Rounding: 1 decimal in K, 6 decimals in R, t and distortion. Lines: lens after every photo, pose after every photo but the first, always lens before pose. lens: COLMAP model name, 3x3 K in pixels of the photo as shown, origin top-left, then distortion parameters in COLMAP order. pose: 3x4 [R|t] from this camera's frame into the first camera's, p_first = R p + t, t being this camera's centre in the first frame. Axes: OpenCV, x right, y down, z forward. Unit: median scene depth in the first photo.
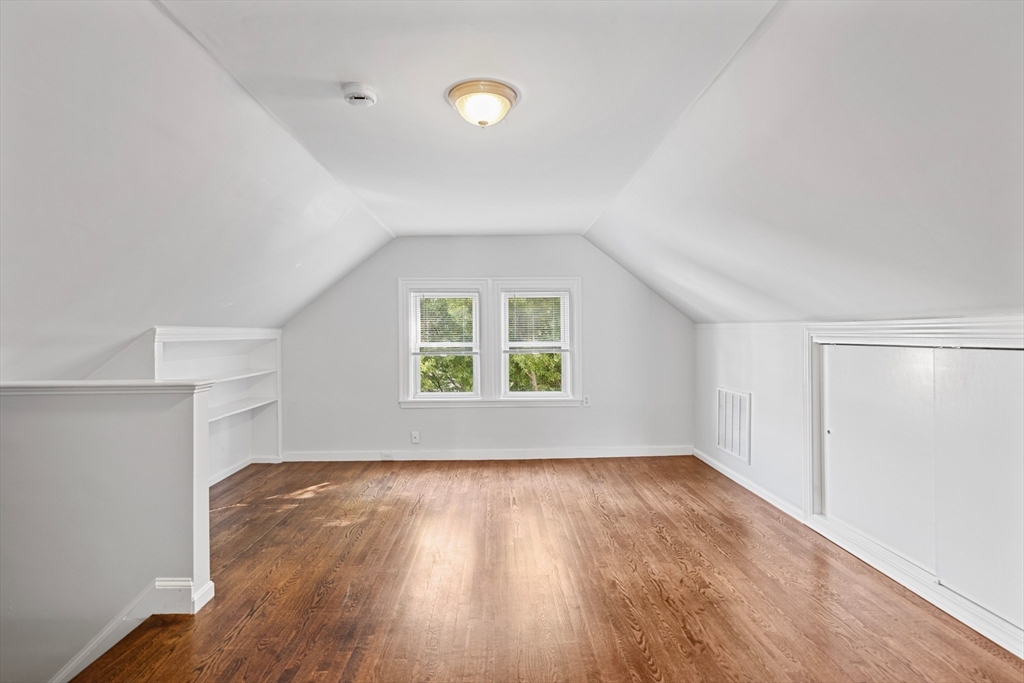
lens RADIAL K [[488.0, 0, 508.1], [0, 488.0, 337.9], [0, 0, 1]] dist [-0.000211, -0.000019]
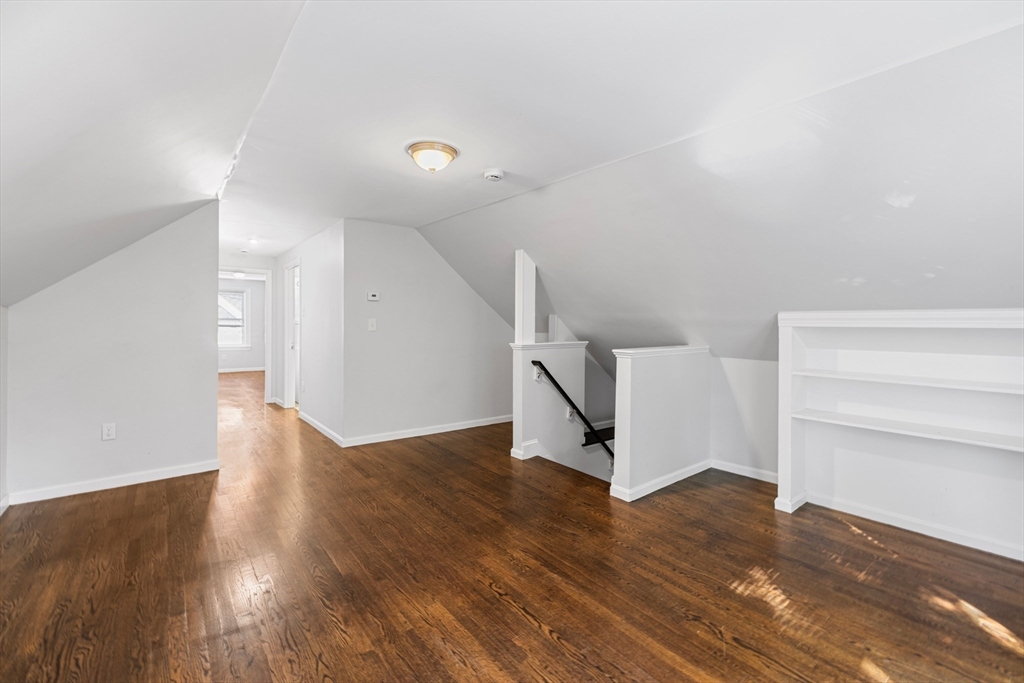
lens RADIAL K [[444.7, 0, 506.8], [0, 444.7, 335.4], [0, 0, 1]] dist [-0.000619, 0.000102]
pose [[-0.802279, 0.018351, -0.596667, 0.357190], [-0.006090, 0.999224, 0.038919, -0.007152], [0.596918, 0.034858, -0.801544, 1.428539]]
